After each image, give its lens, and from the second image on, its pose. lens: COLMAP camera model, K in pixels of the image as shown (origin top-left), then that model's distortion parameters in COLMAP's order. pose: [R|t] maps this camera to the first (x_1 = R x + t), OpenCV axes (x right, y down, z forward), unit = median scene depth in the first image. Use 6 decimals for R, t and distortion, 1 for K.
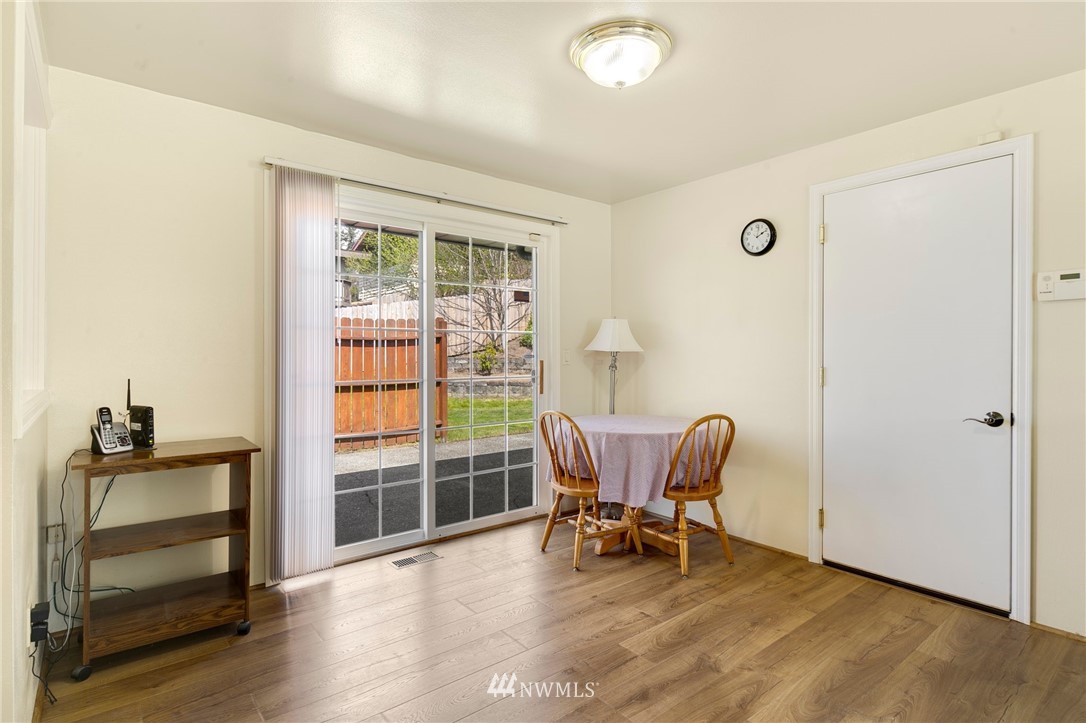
lens RADIAL K [[548.4, 0, 545.7], [0, 548.4, 352.7], [0, 0, 1]] dist [0.003497, -0.000352]
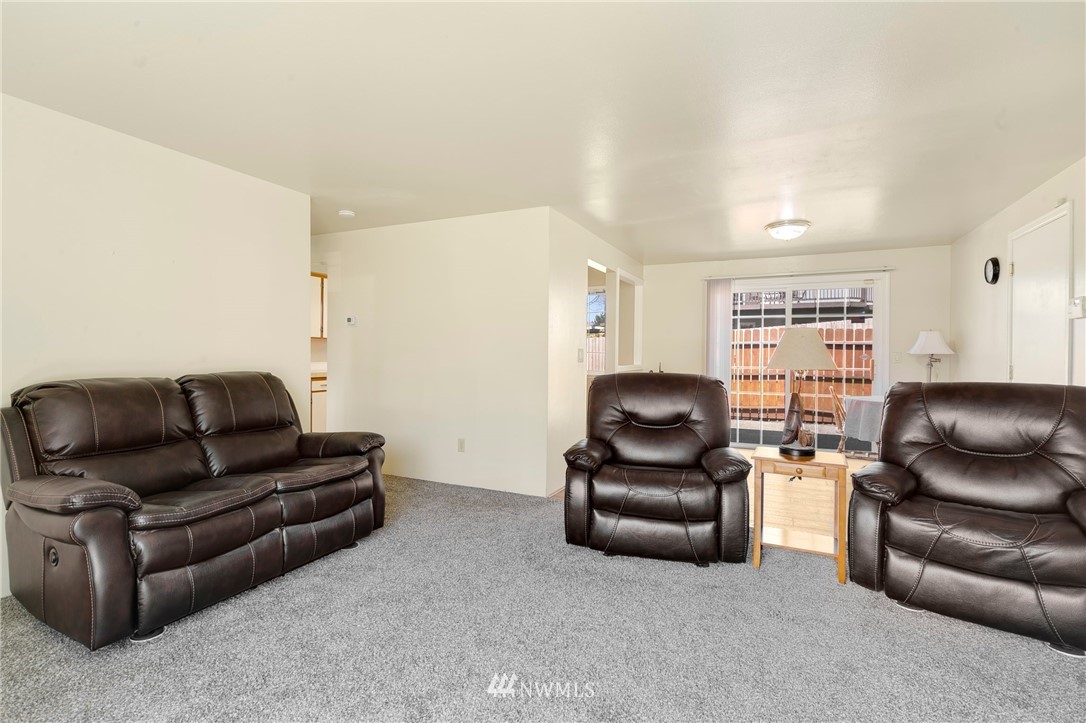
lens RADIAL K [[509.6, 0, 543.9], [0, 509.6, 358.1], [0, 0, 1]] dist [0.011137, -0.000097]
pose [[0.432249, 0.011429, -0.901682, 1.277292], [-0.005282, 0.999935, 0.010142, -0.000742], [0.901739, 0.000378, 0.432281, -0.678060]]
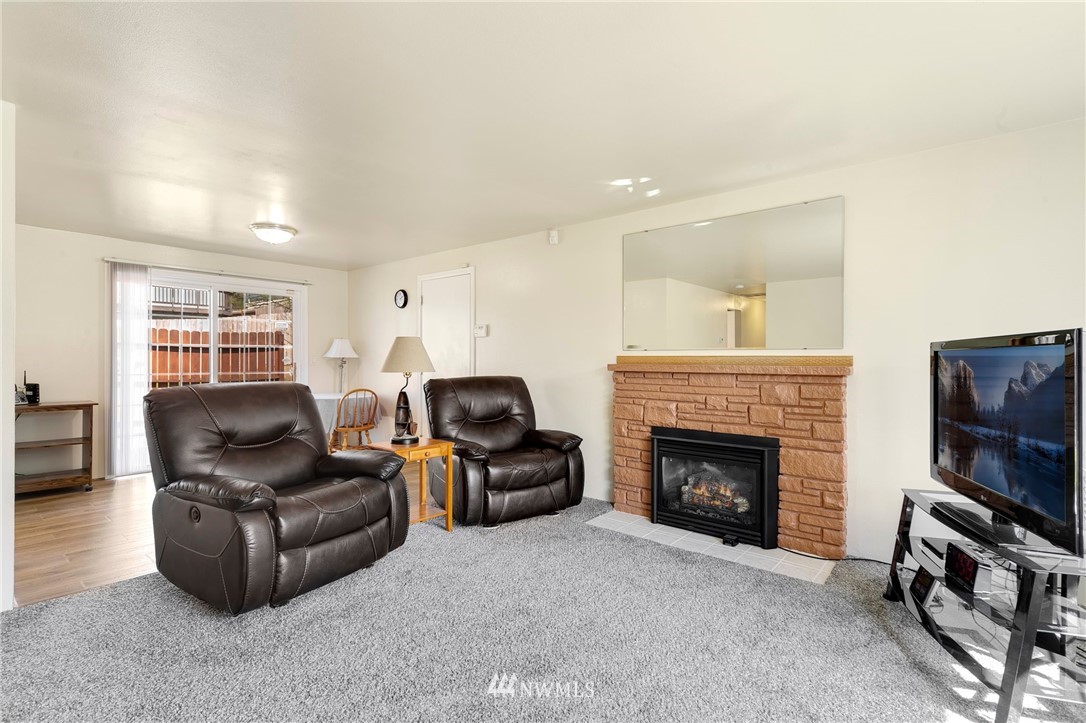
lens RADIAL K [[509.6, 0, 541.7], [0, 509.6, 358.8], [0, 0, 1]] dist [0.011137, -0.000097]
pose [[0.983757, 0.001771, 0.179498, 0.665116], [-0.001991, 0.999997, 0.001046, -0.002623], [-0.179496, -0.001386, 0.983758, -1.035720]]
